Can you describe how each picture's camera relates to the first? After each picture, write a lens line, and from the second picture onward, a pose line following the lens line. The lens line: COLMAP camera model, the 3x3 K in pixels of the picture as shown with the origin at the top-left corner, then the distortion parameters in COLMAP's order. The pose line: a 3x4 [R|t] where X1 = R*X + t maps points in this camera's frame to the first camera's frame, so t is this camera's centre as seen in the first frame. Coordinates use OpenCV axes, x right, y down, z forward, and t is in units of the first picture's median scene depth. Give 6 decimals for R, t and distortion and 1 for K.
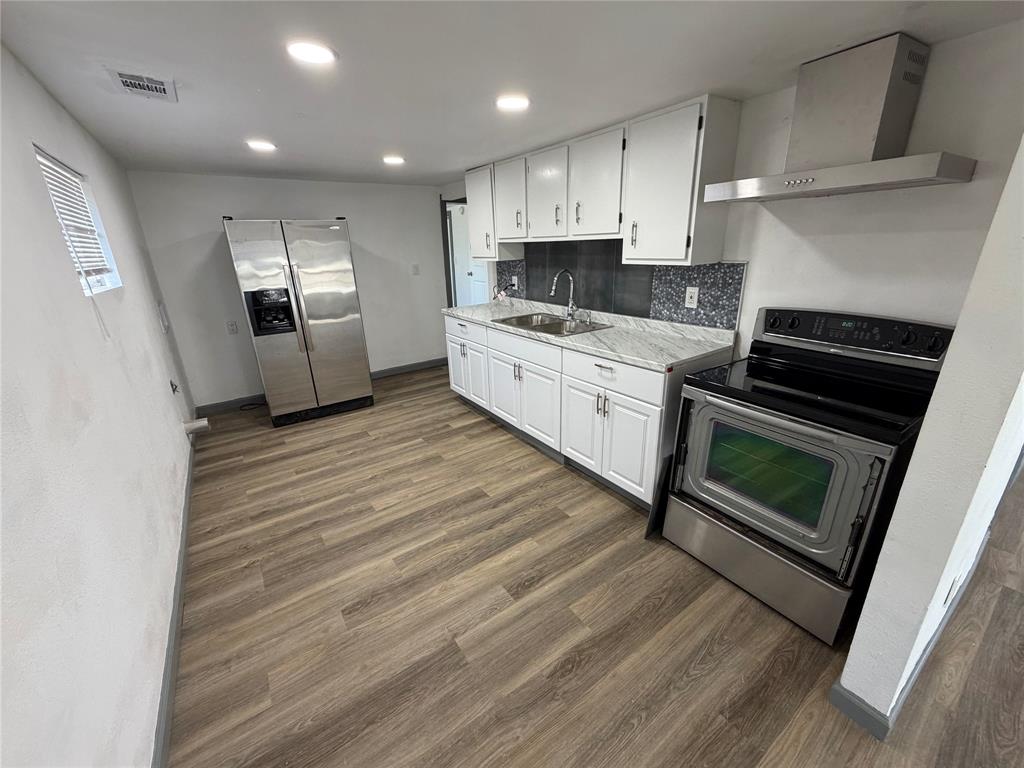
lens RADIAL K [[409.9, 0, 510.0], [0, 409.9, 385.7], [0, 0, 1]] dist [0.003590, -0.000063]
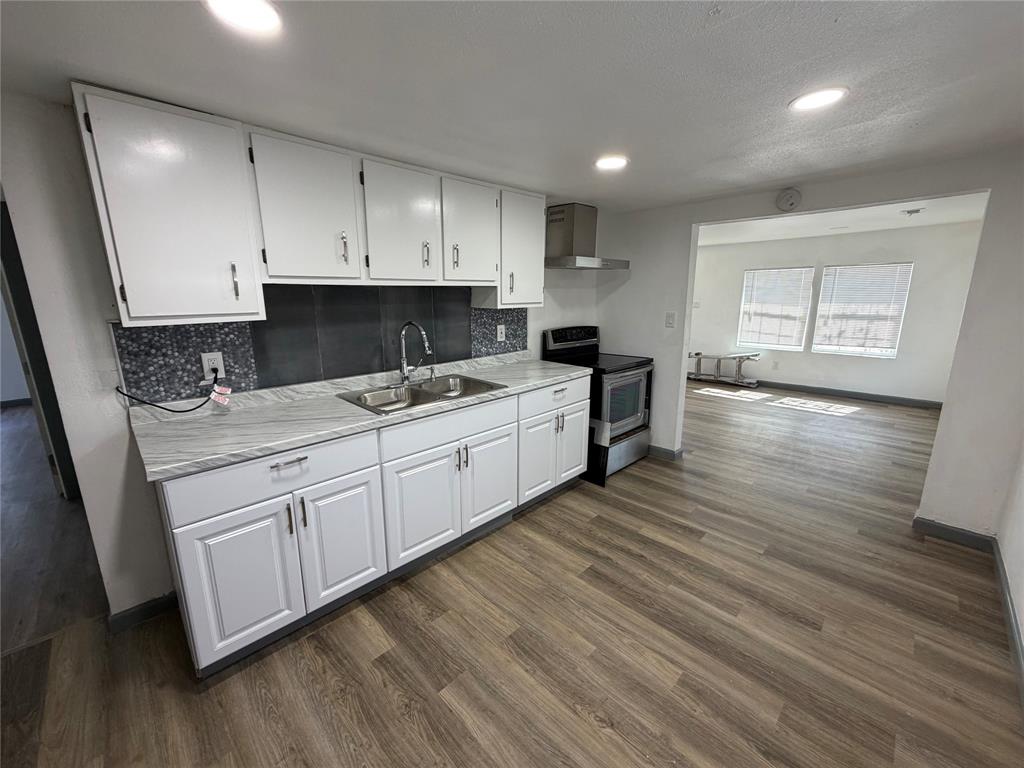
lens RADIAL K [[409.9, 0, 510.3], [0, 409.9, 384.2], [0, 0, 1]] dist [0.003590, -0.000063]
pose [[-0.177352, -0.194470, 0.964742, -0.801666], [0.325281, 0.913606, 0.243960, -0.360780], [-0.928837, 0.357079, -0.098772, 1.122447]]
